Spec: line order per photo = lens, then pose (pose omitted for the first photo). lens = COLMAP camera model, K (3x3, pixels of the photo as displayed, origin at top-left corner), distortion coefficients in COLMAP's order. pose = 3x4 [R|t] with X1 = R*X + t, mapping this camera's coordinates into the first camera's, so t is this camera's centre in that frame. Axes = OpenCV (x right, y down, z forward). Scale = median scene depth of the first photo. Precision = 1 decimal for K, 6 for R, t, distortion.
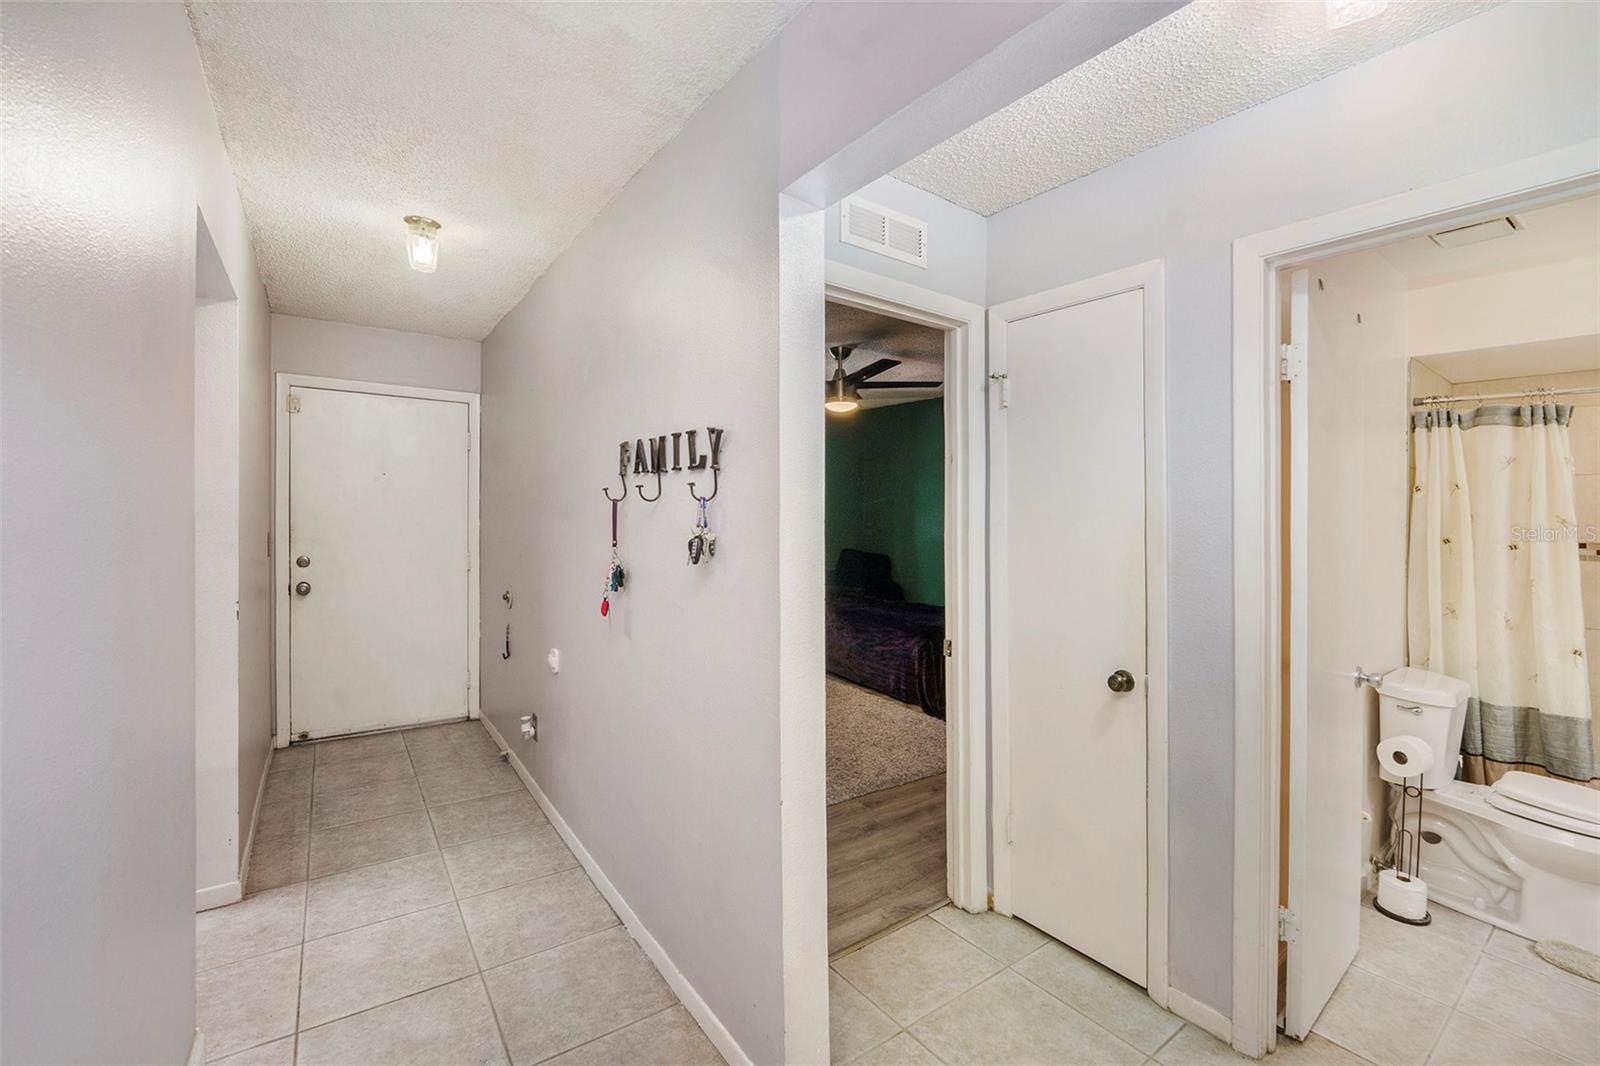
lens RADIAL K [[660.2, 0, 812.4], [0, 660.2, 515.5], [0, 0, 1]] dist [-0.035539, 0.013092]
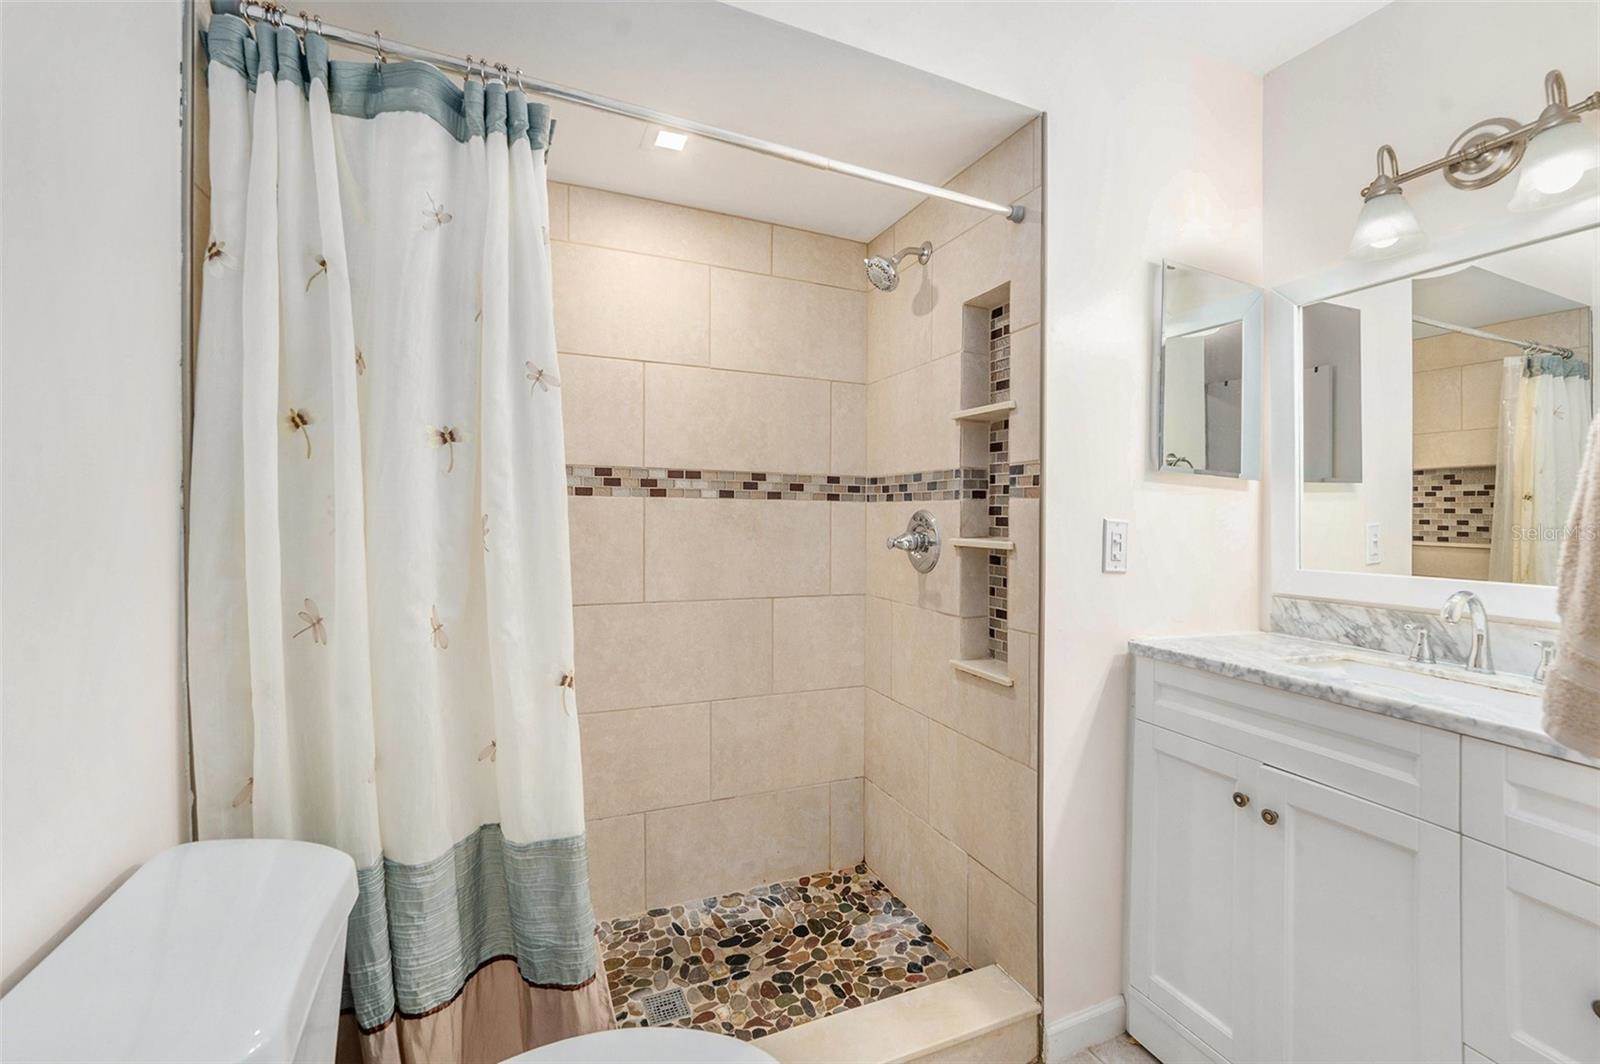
lens RADIAL K [[660.2, 0, 812.4], [0, 660.2, 514.5], [0, 0, 1]] dist [-0.035539, 0.013092]
pose [[0.210777, -0.010600, 0.977477, 0.739564], [0.001749, 0.999944, 0.010467, 0.091062], [-0.977533, -0.000496, 0.210784, 0.694705]]
